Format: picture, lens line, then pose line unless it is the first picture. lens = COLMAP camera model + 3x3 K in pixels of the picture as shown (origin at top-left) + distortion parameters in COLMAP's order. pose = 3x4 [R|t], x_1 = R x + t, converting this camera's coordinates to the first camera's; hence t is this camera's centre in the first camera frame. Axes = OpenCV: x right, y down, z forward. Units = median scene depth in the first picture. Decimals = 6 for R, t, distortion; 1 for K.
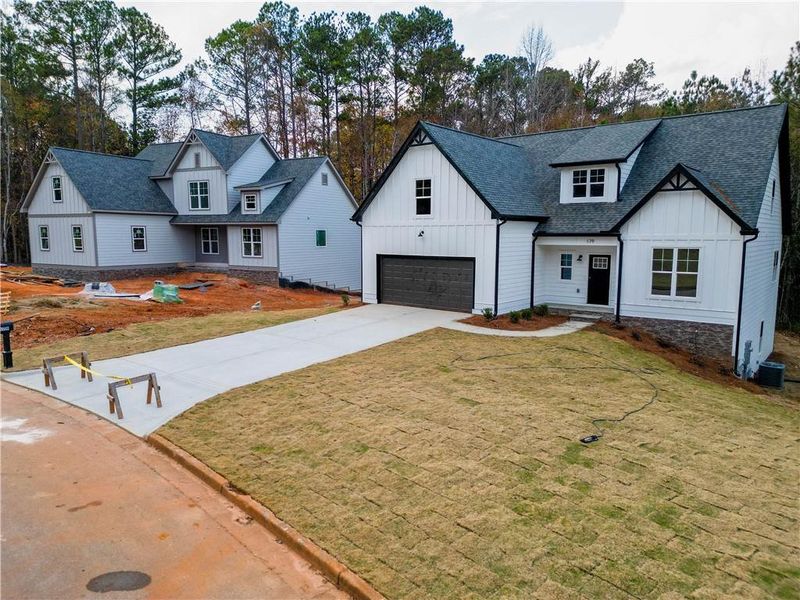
lens RADIAL K [[561.1, 0, 395.9], [0, 561.1, 302.9], [0, 0, 1]] dist [0.073862, -0.067168]
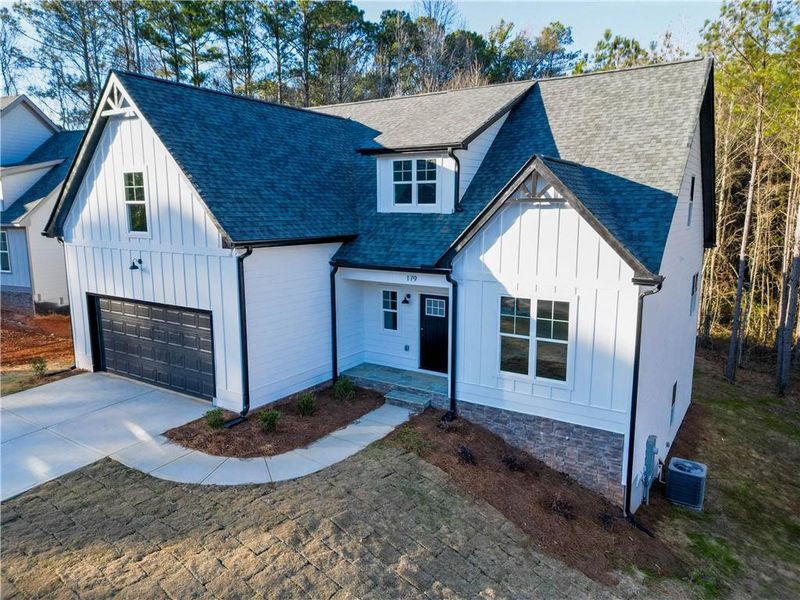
lens RADIAL K [[561.1, 0, 397.2], [0, 561.1, 304.7], [0, 0, 1]] dist [0.073862, -0.067168]
pose [[0.994698, -0.019420, 0.100990, 0.255822], [0.014603, 0.998730, 0.048223, -0.105873], [-0.101798, -0.046493, 0.993718, 0.378515]]
